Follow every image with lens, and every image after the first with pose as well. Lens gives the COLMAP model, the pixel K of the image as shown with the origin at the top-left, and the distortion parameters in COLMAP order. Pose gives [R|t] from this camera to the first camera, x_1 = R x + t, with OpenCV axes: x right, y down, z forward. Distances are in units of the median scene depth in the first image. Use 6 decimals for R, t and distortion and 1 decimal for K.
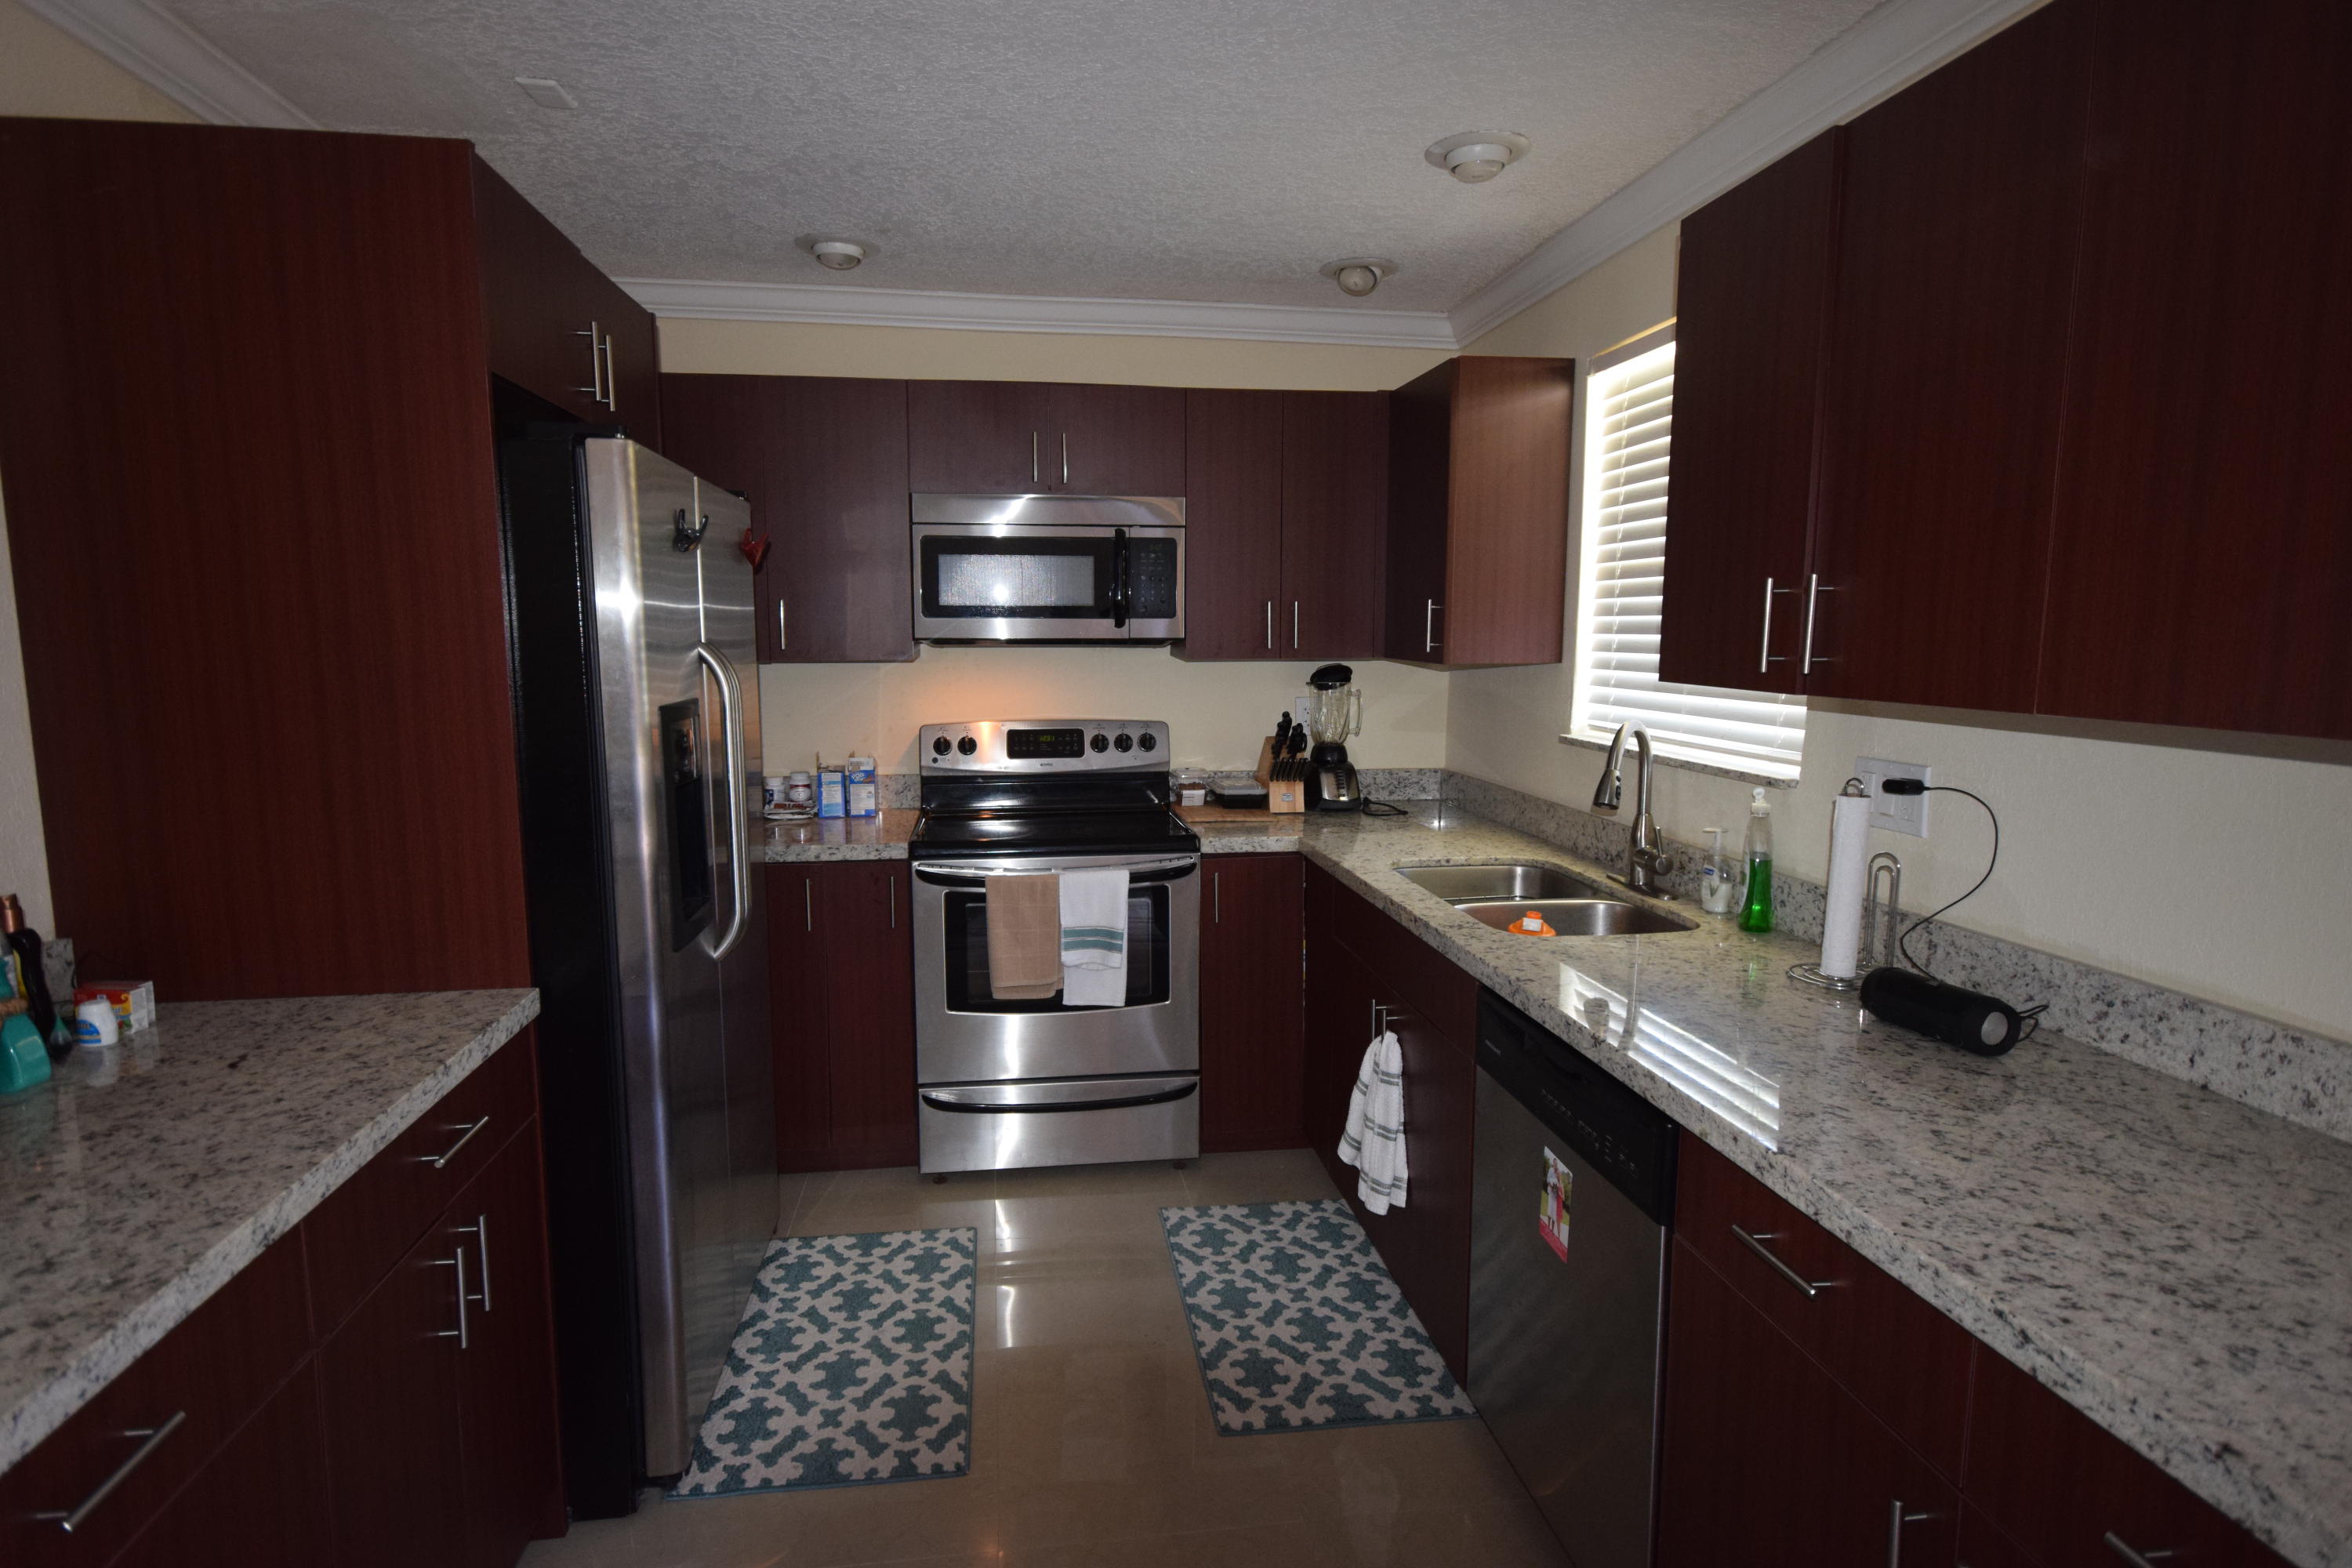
lens RADIAL K [[1227.3, 0, 1161.5], [0, 1227.3, 782.7], [0, 0, 1]] dist [0.026061, 0.002896]
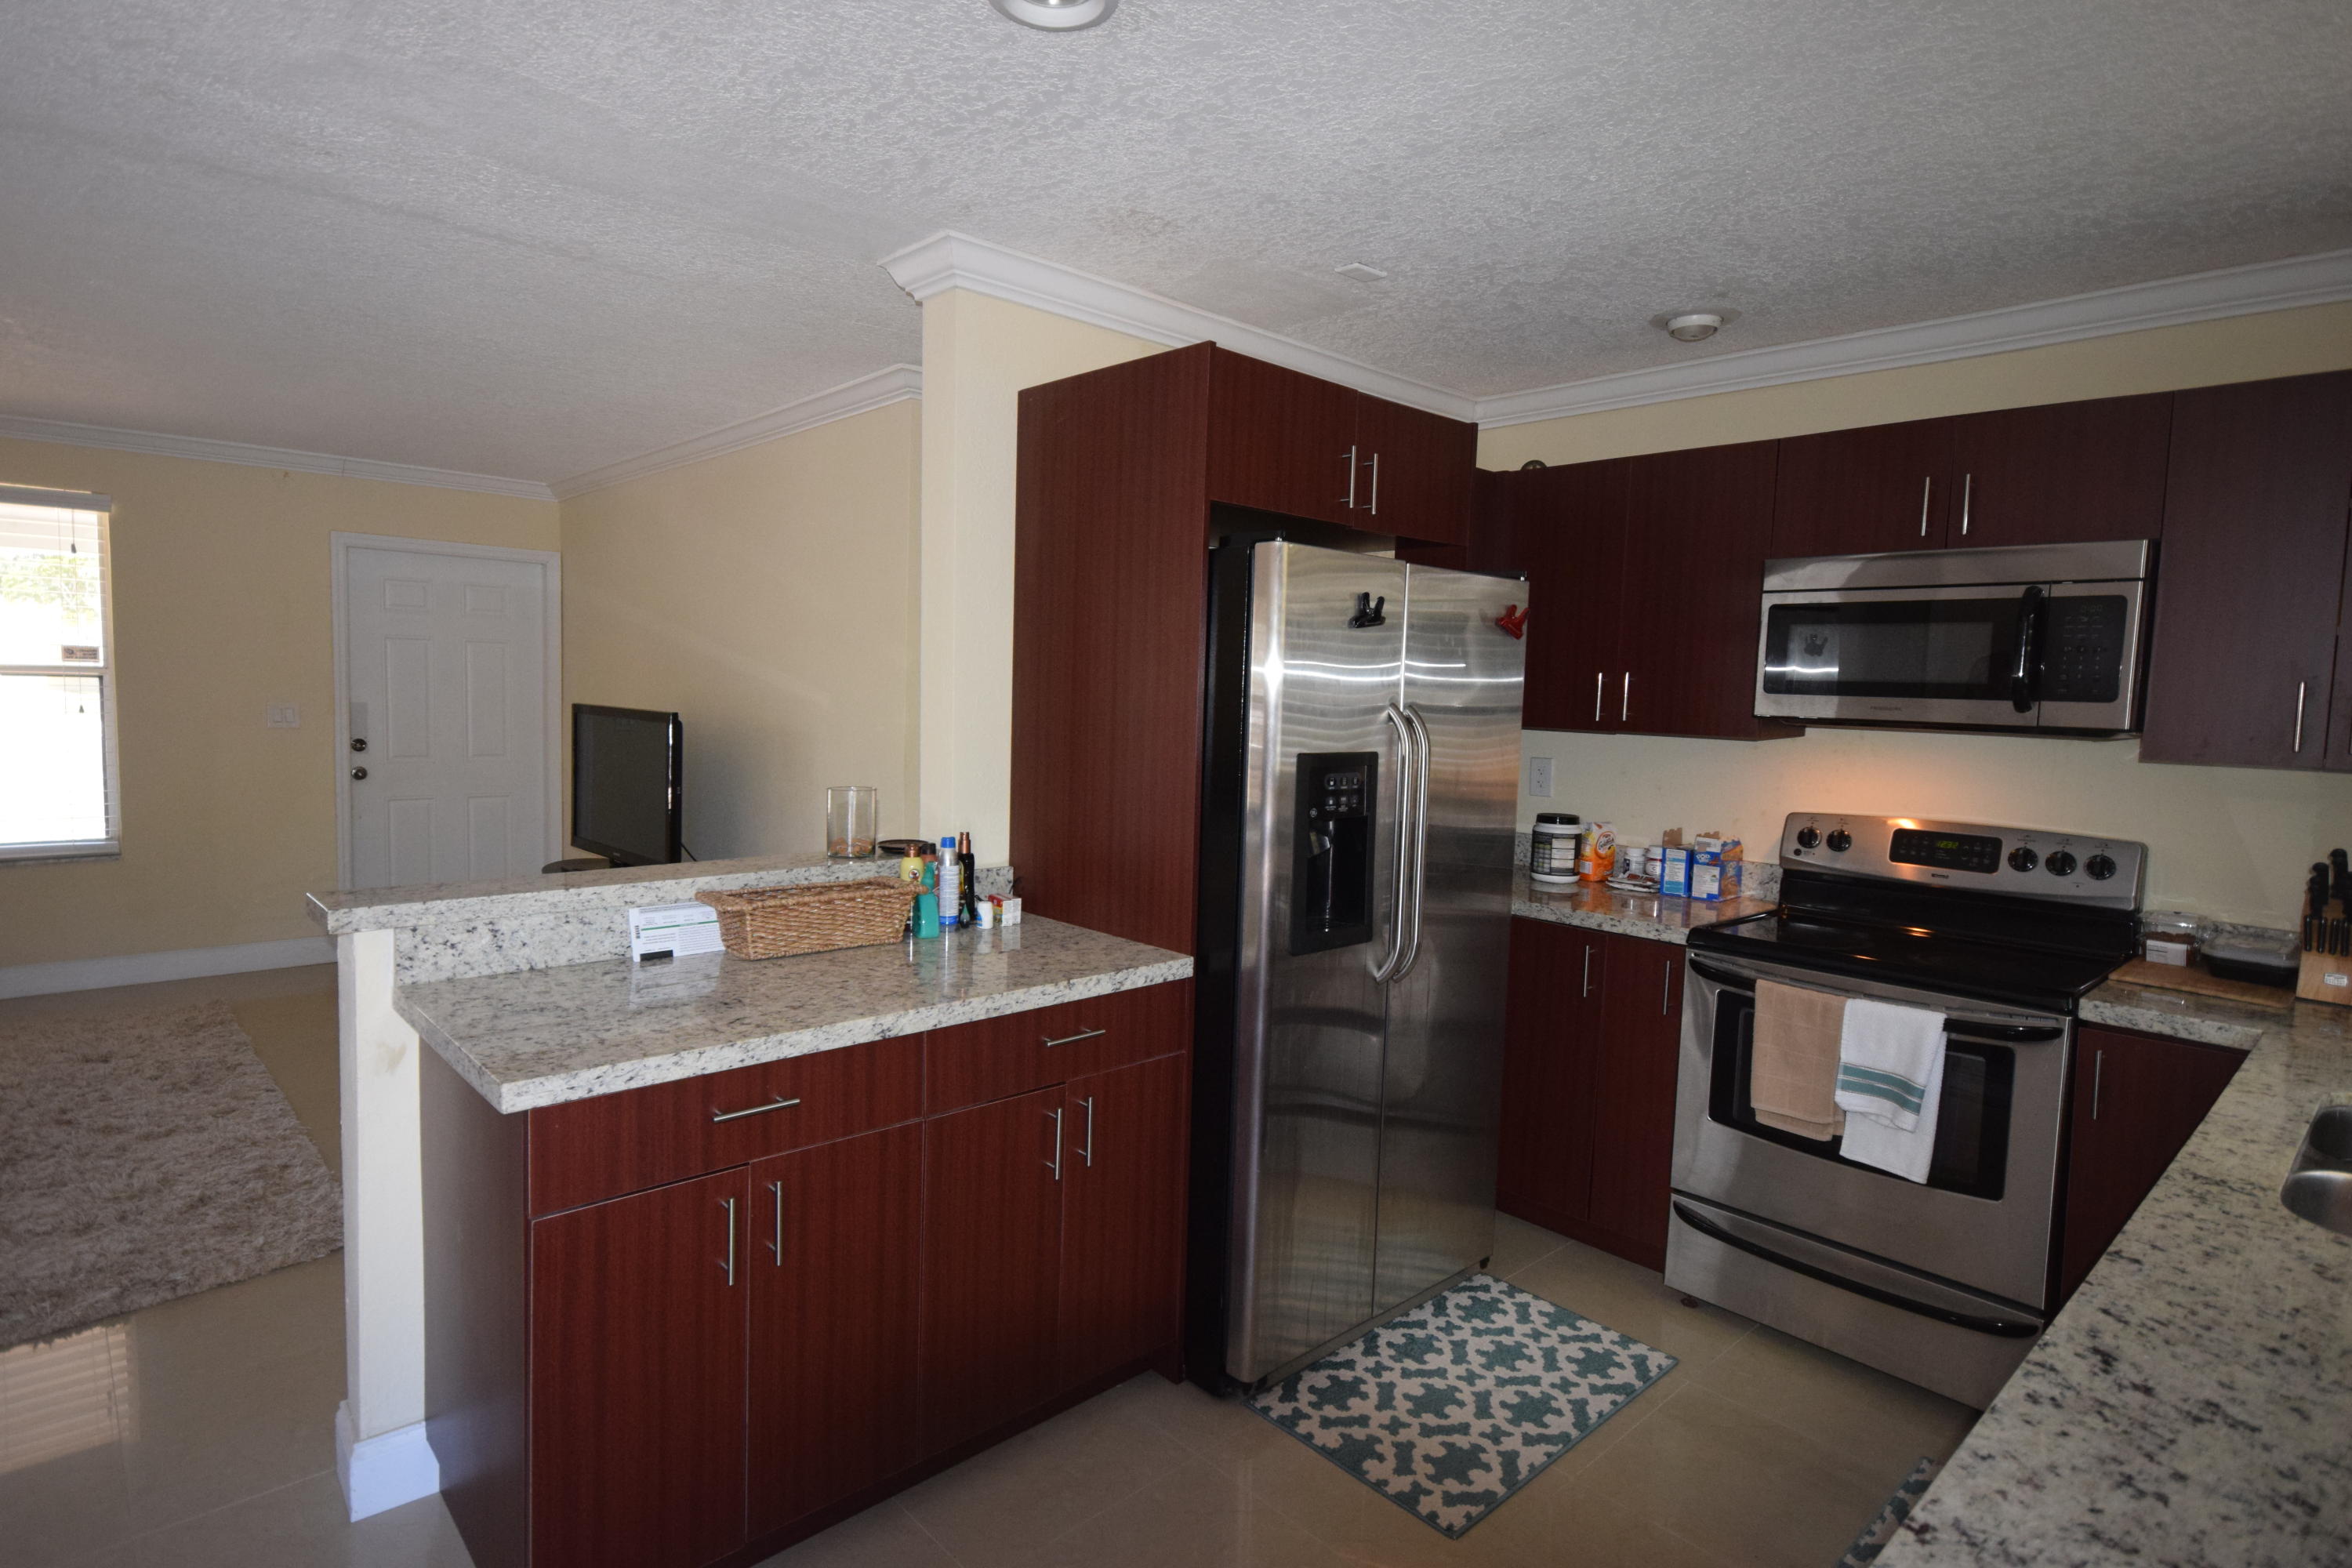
lens RADIAL K [[1227.3, 0, 1161.7], [0, 1227.3, 783.5], [0, 0, 1]] dist [0.026061, 0.002896]
pose [[0.576564, 0.086134, -0.812499, 0.360456], [-0.135761, 0.990703, 0.008687, -0.016667], [0.805694, 0.105297, 0.582897, 0.125719]]
